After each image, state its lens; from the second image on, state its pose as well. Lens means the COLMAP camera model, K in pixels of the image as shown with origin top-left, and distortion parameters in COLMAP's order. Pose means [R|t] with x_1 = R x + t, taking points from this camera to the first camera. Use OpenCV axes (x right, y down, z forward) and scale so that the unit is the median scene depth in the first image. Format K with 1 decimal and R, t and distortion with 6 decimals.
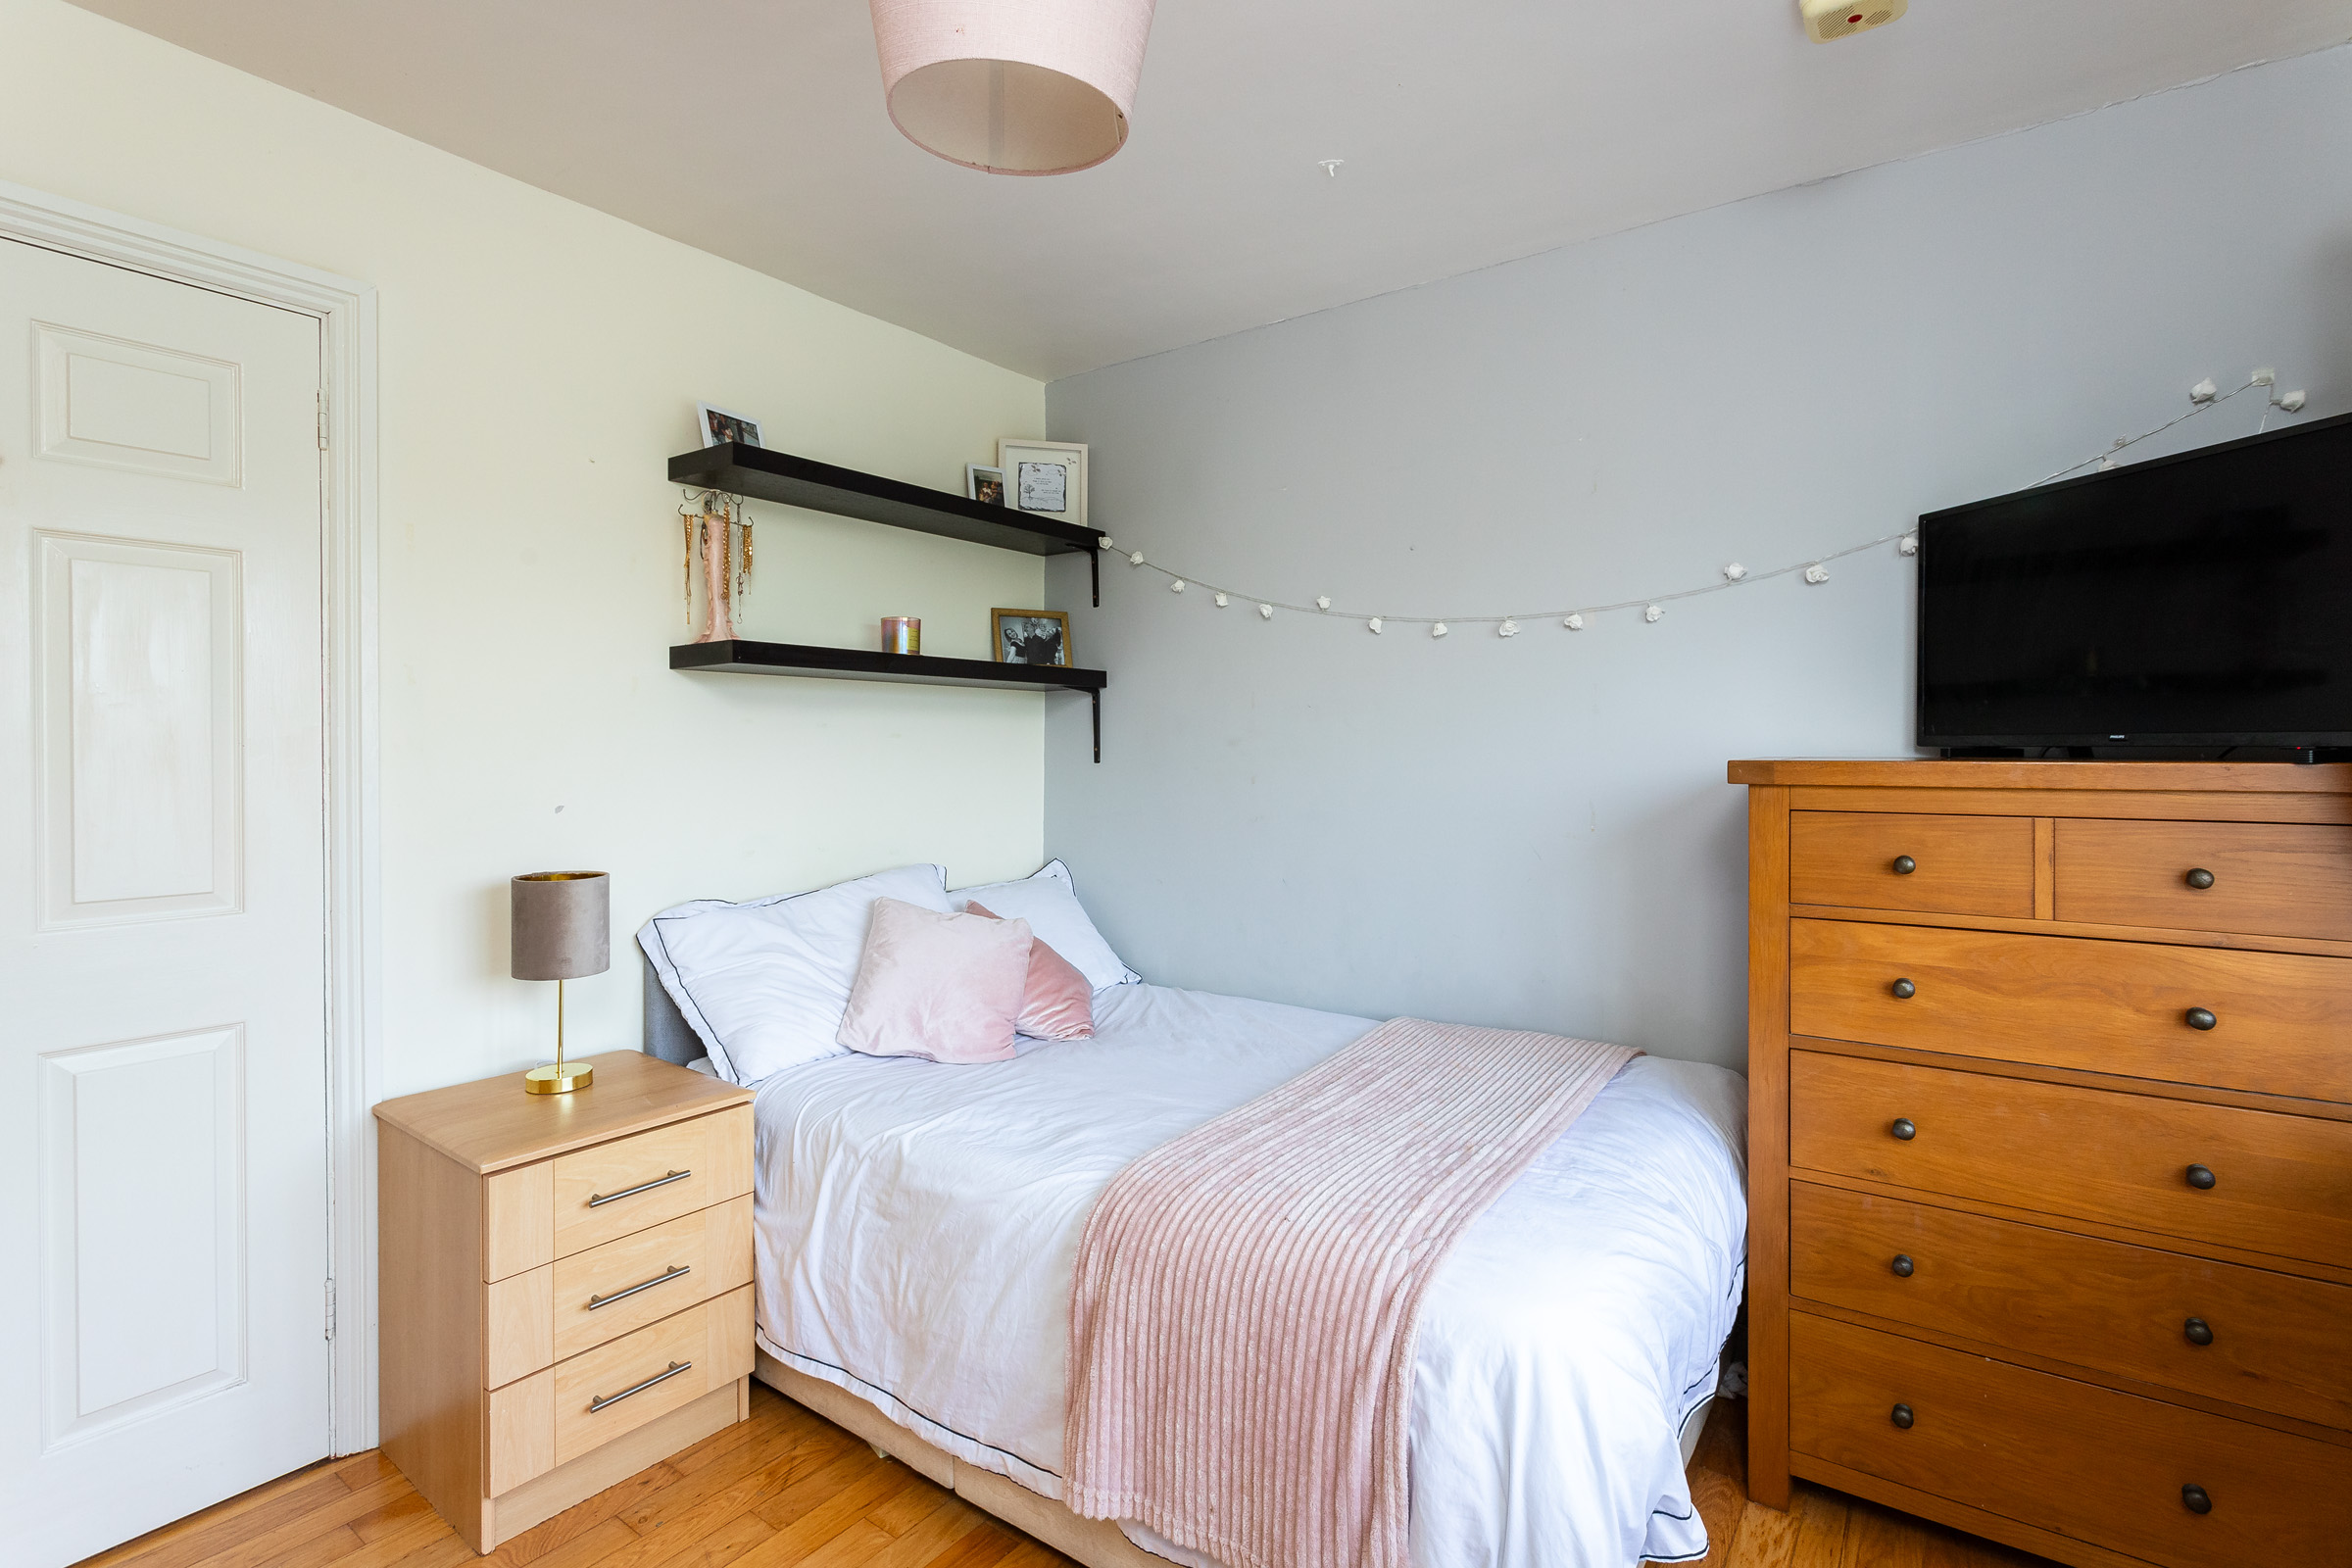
lens RADIAL K [[1157.6, 0, 1175.2], [0, 1157.6, 781.7], [0, 0, 1]] dist [0.001404, 0.000181]
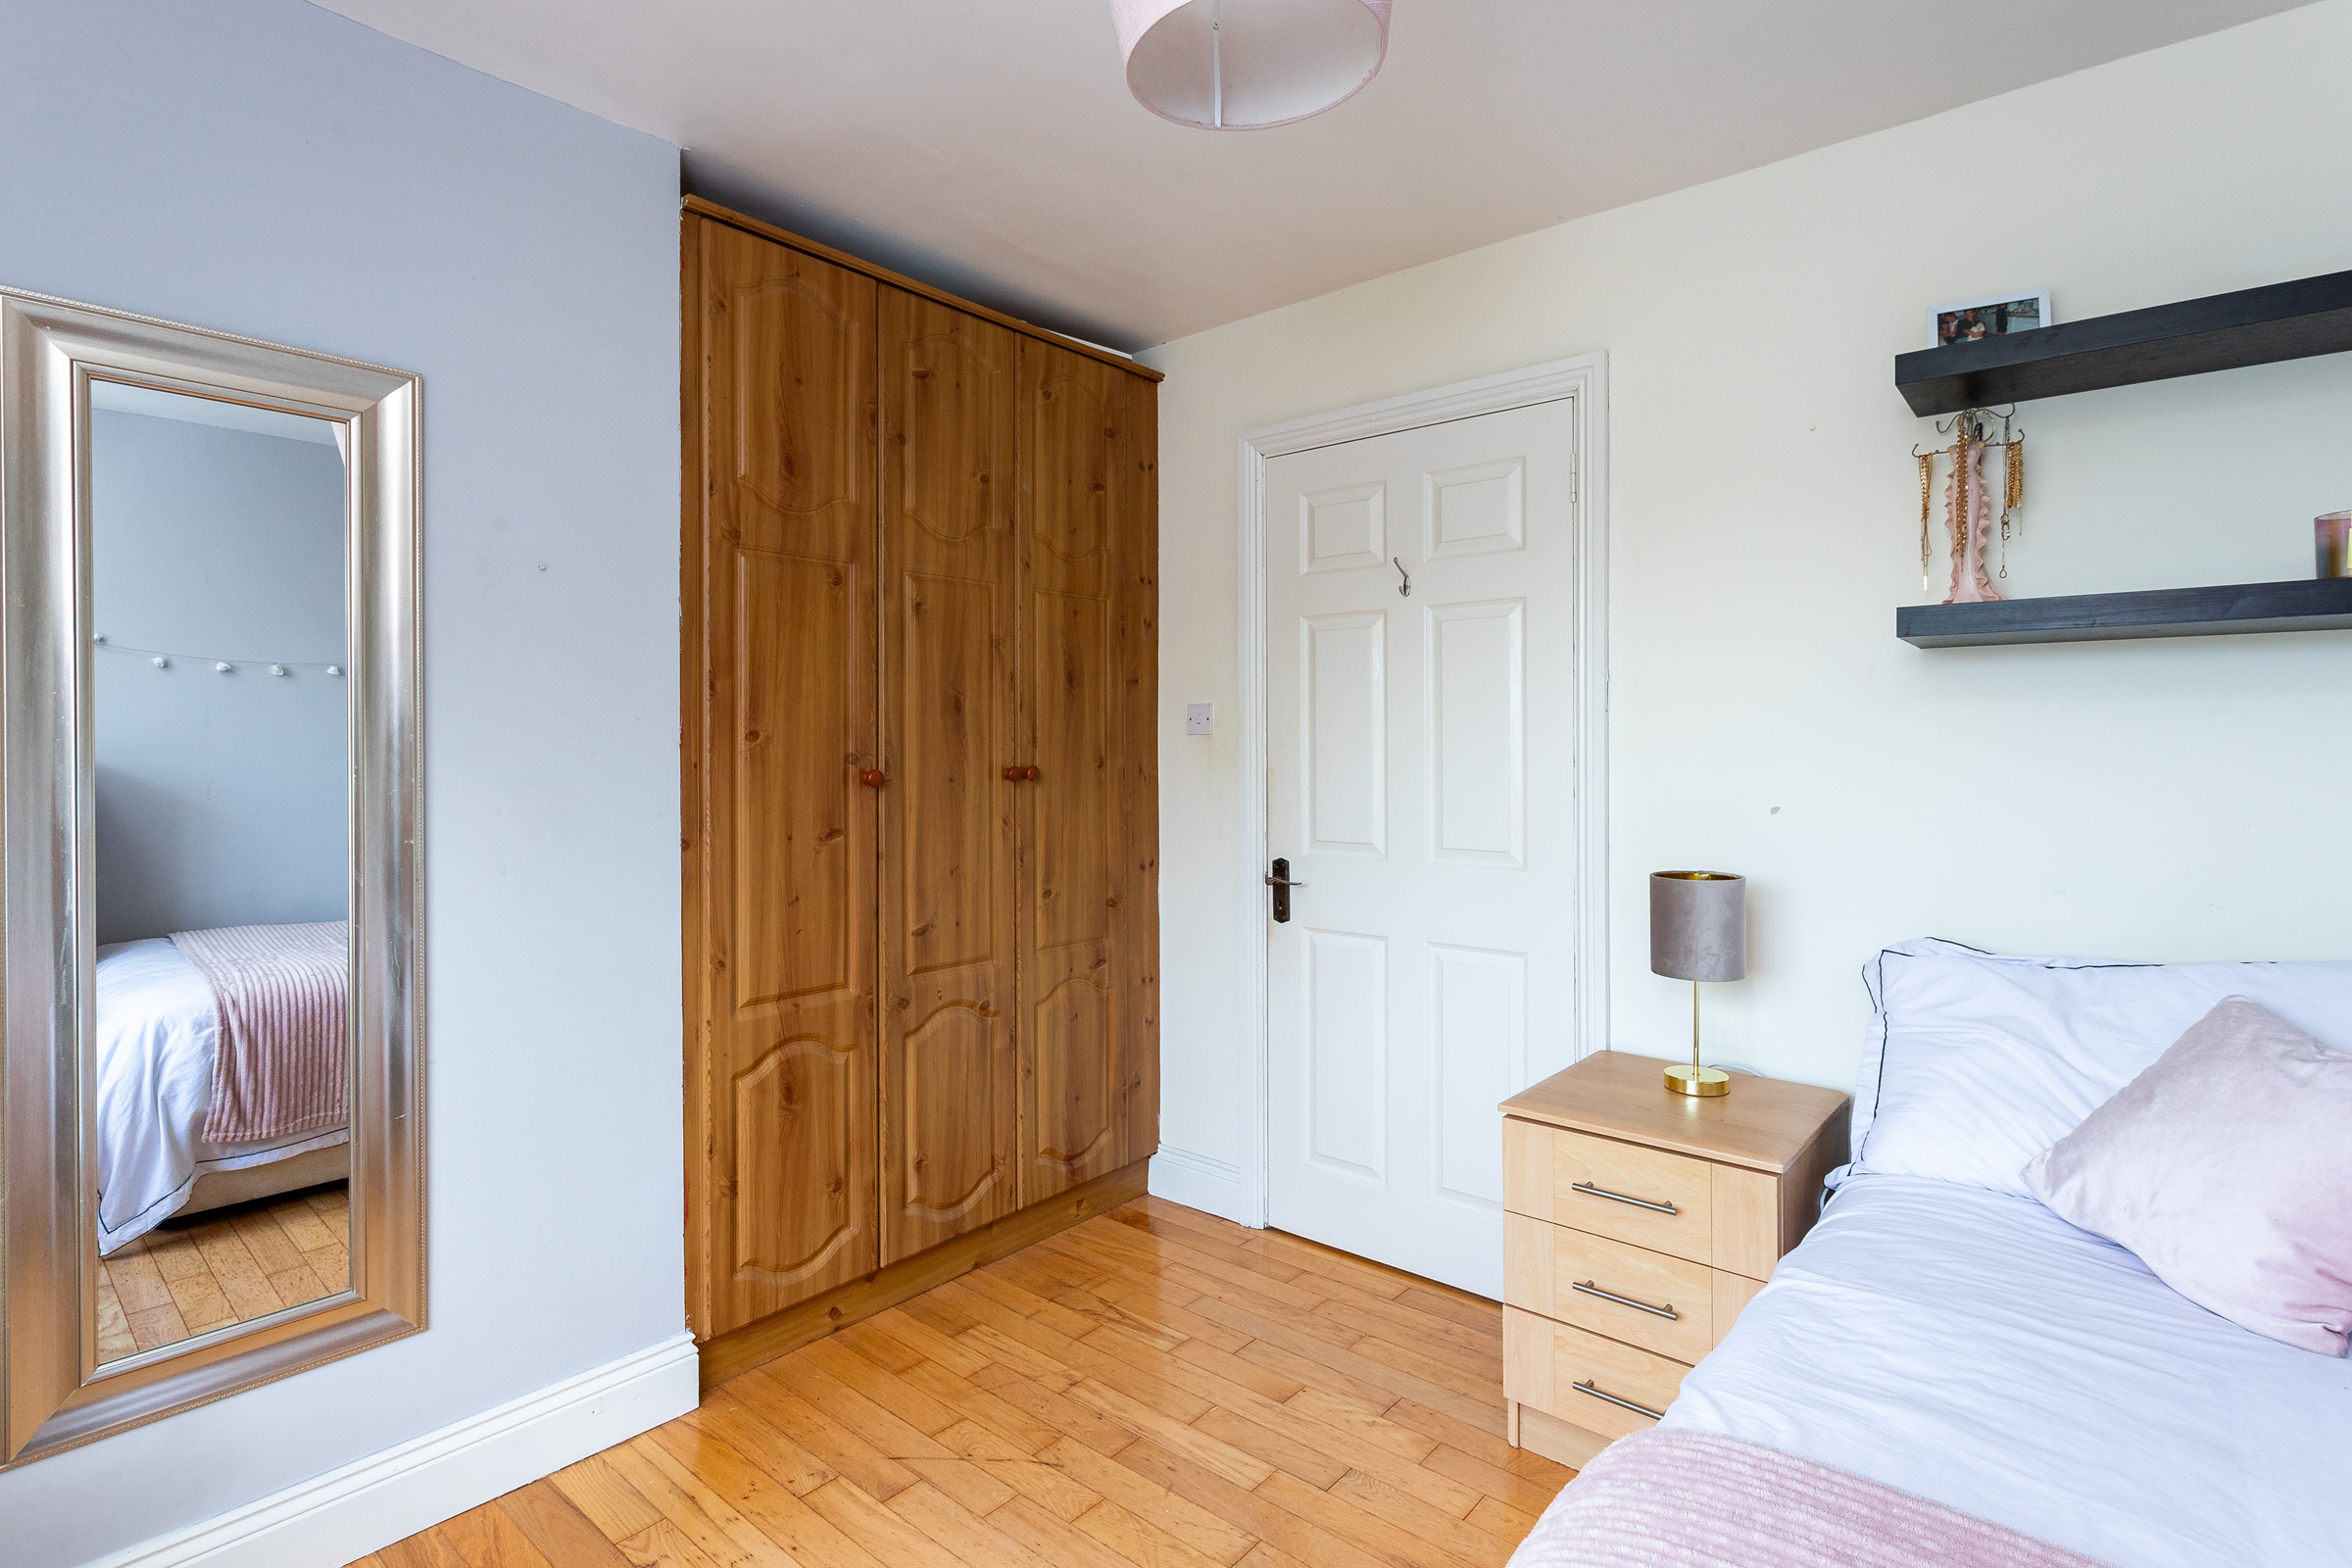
lens RADIAL K [[1157.6, 0, 1175.9], [0, 1157.6, 765.2], [0, 0, 1]] dist [0.001404, 0.000181]
pose [[-0.083020, 0.015206, -0.996432, 0.486154], [-0.026871, 0.999486, 0.017492, -0.017575], [0.996186, 0.028227, -0.082569, 0.635505]]
